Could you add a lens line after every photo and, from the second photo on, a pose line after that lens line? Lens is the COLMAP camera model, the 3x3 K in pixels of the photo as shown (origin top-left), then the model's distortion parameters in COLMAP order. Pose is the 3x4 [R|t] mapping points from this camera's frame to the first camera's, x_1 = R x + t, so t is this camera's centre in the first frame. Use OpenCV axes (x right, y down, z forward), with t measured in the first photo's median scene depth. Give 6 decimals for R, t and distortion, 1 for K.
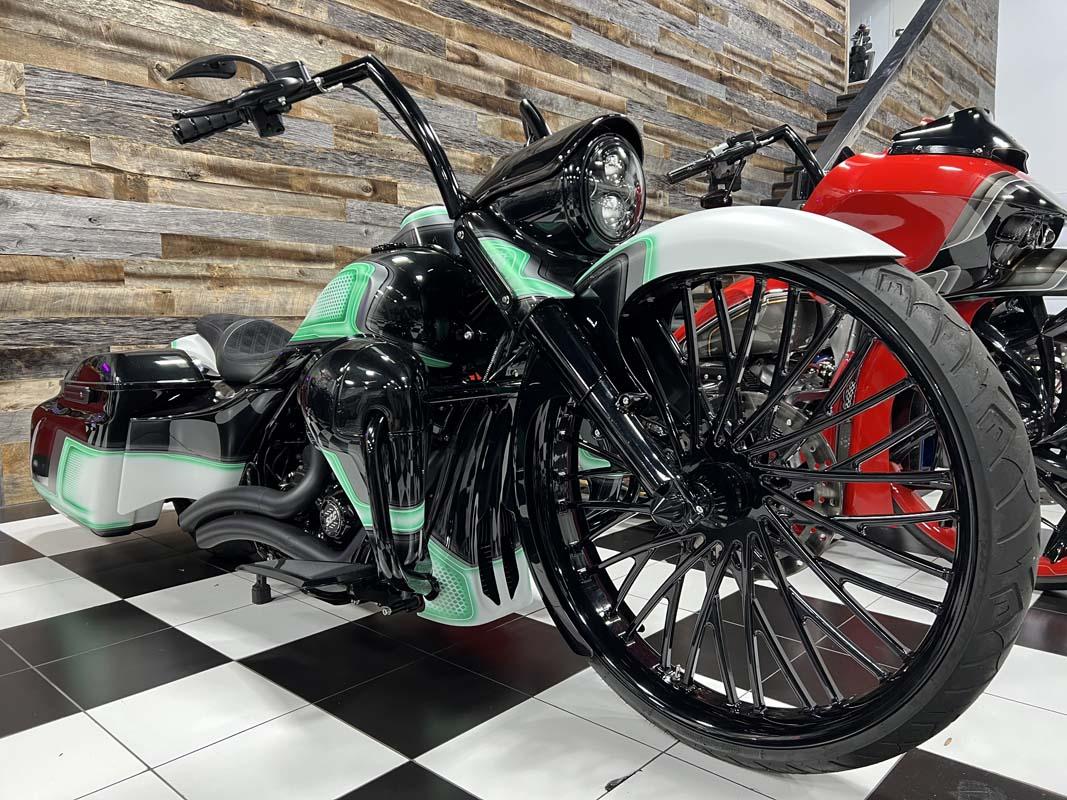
lens RADIAL K [[808.8, 0, 529.7], [0, 808.8, 407.0], [0, 0, 1]] dist [0.037727, -0.044749]
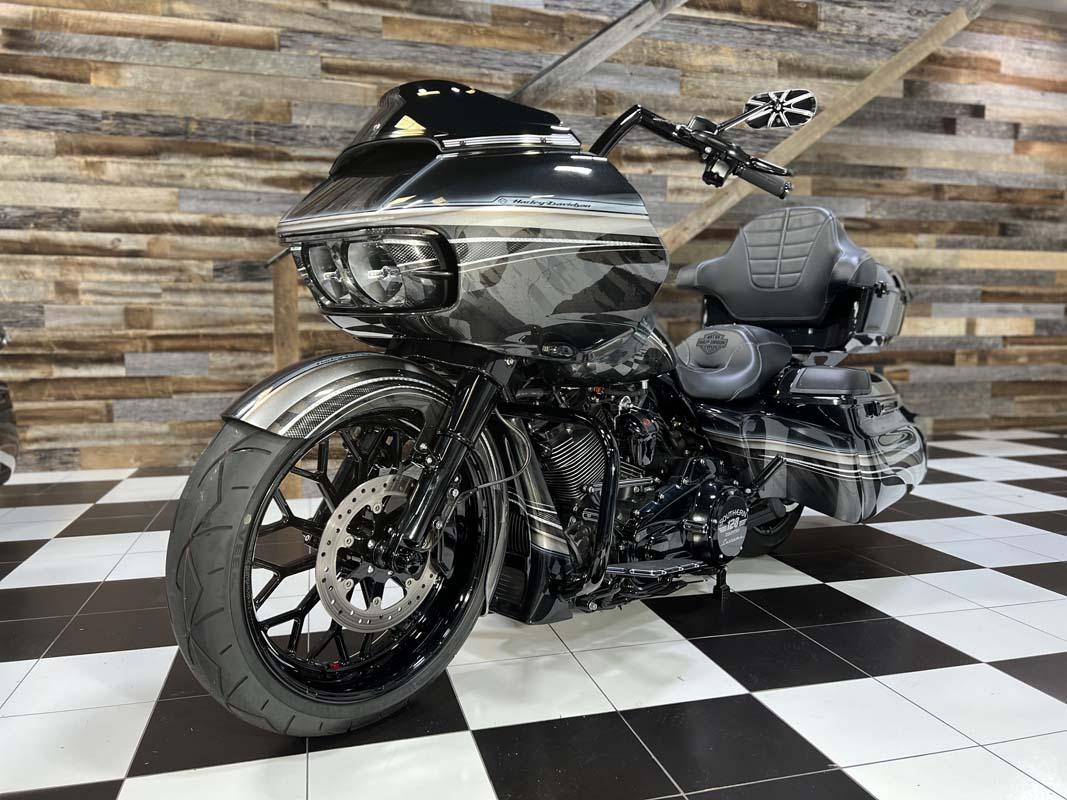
lens RADIAL K [[808.8, 0, 533.9], [0, 808.8, 399.5], [0, 0, 1]] dist [0.037727, -0.044749]
pose [[0.851352, 0.062946, -0.520805, 0.995508], [-0.067638, 0.997660, 0.010014, -0.104559], [0.520217, 0.026701, 0.853617, 0.718413]]
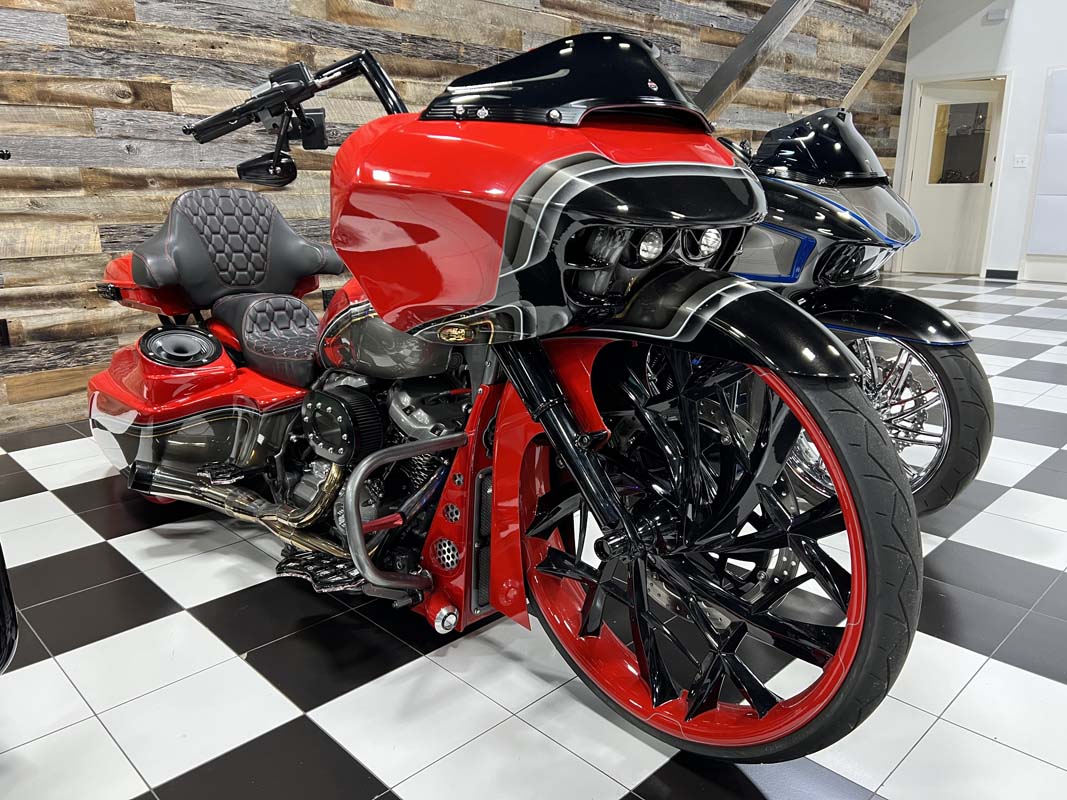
lens RADIAL K [[808.8, 0, 531.3], [0, 808.8, 405.2], [0, 0, 1]] dist [0.037727, -0.044749]
pose [[0.998601, 0.014908, -0.050740, 0.260553], [-0.006965, 0.988160, 0.153268, -0.089043], [0.052424, -0.152700, 0.986881, 0.164609]]
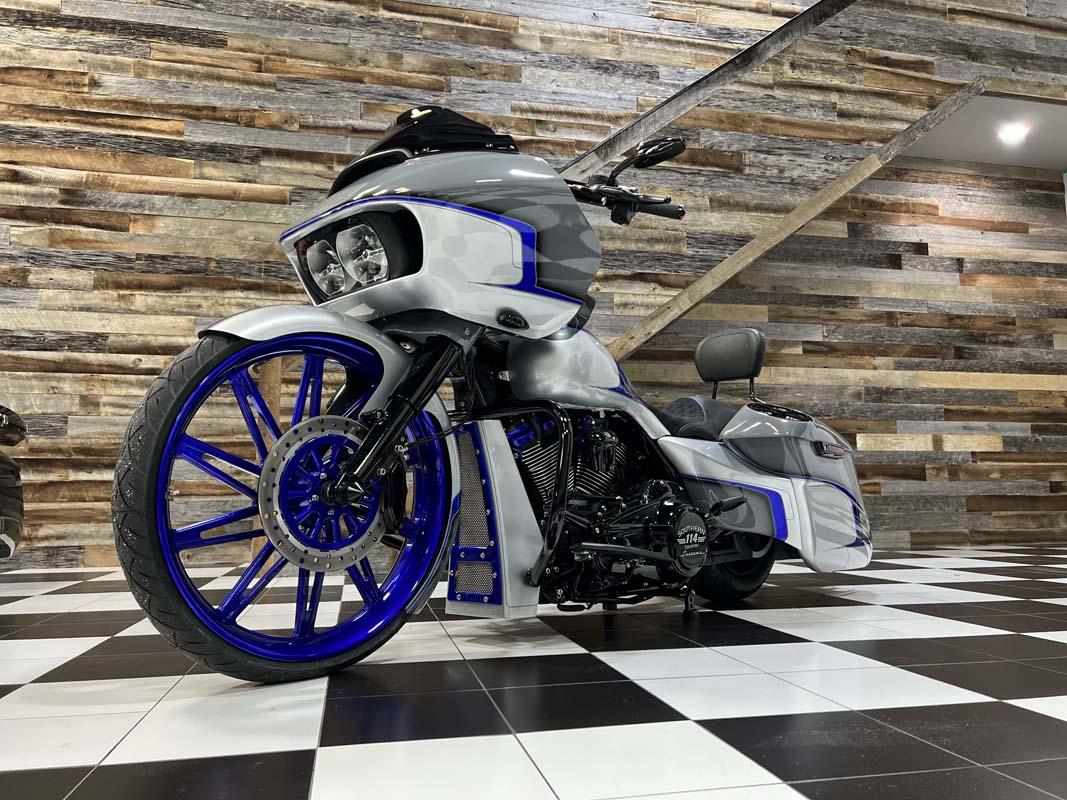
lens RADIAL K [[808.8, 0, 543.9], [0, 808.8, 401.5], [0, 0, 1]] dist [0.037727, -0.044749]
pose [[0.825650, -0.060467, -0.560933, 1.129484], [-0.063247, 0.978053, -0.198525, -0.009665], [0.560626, 0.199390, 0.803705, 0.714622]]
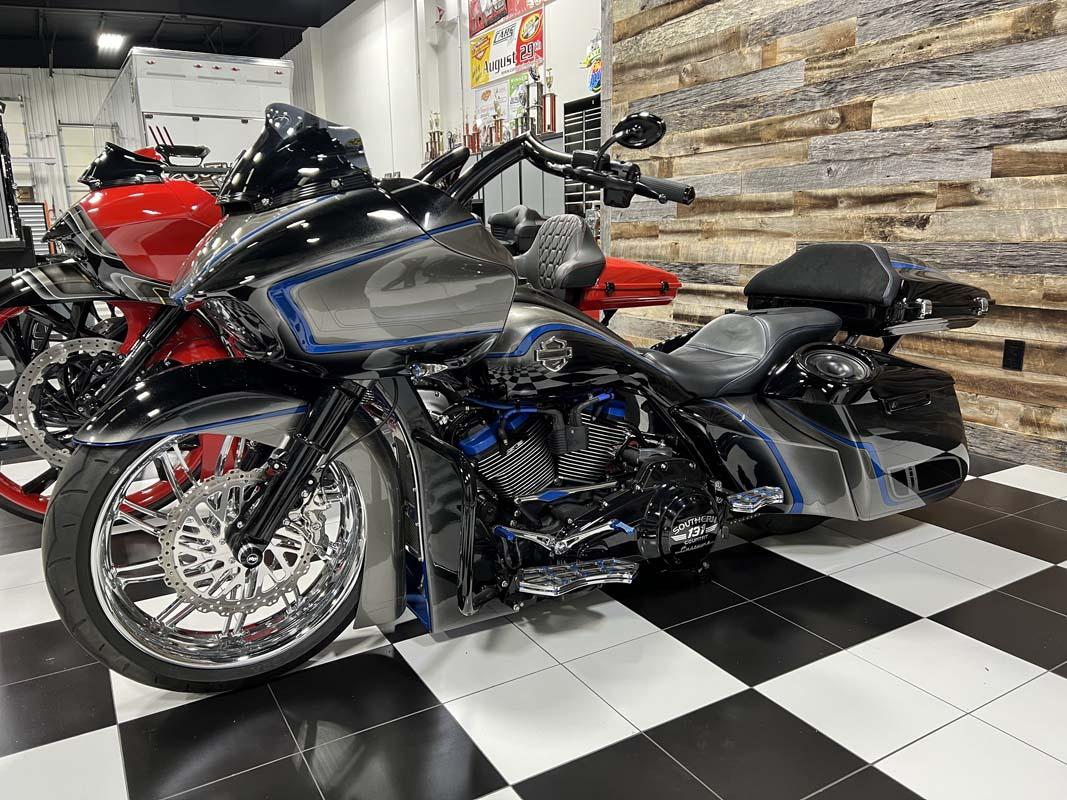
lens RADIAL K [[808.8, 0, 526.8], [0, 808.8, 404.5], [0, 0, 1]] dist [0.037727, -0.044749]
pose [[-0.302342, 0.222337, -0.926906, 0.790168], [-0.073668, 0.964057, 0.255278, -0.176253], [0.950349, 0.145464, -0.275096, 0.989221]]
